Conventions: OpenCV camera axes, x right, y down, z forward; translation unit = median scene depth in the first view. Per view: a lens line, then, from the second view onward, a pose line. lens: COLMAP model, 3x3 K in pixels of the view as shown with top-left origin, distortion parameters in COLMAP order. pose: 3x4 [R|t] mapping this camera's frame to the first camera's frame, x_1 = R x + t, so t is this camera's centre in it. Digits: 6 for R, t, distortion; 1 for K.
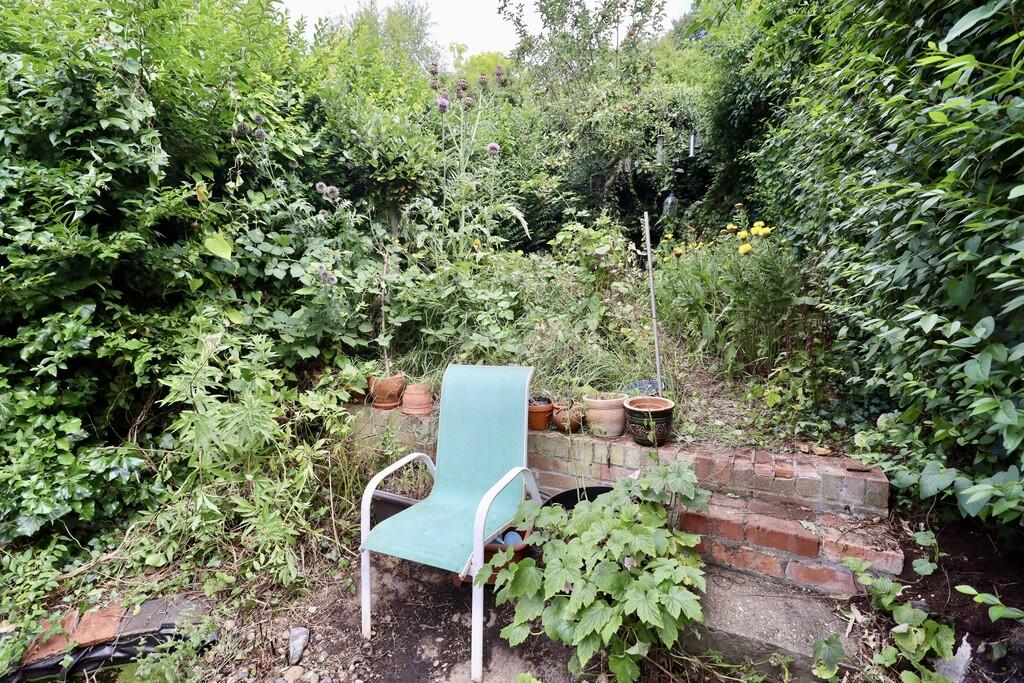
lens RADIAL K [[478.8, 0, 512.0], [0, 478.8, 341.5], [0, 0, 1]] dist [-0.012661, -0.005908]
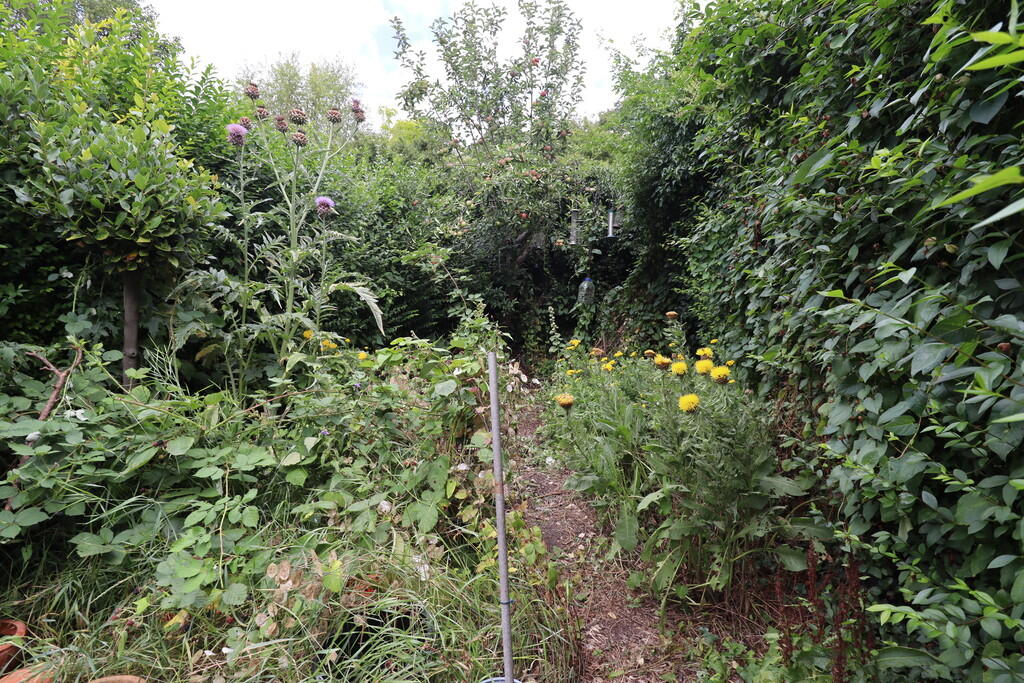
lens RADIAL K [[478.8, 0, 512.0], [0, 478.8, 341.5], [0, 0, 1]] dist [-0.012661, -0.005908]
pose [[0.988948, 0.044079, 0.141556, 0.088438], [-0.025280, 0.990934, -0.131952, -0.083779], [-0.146089, 0.126915, 0.981097, 0.208782]]
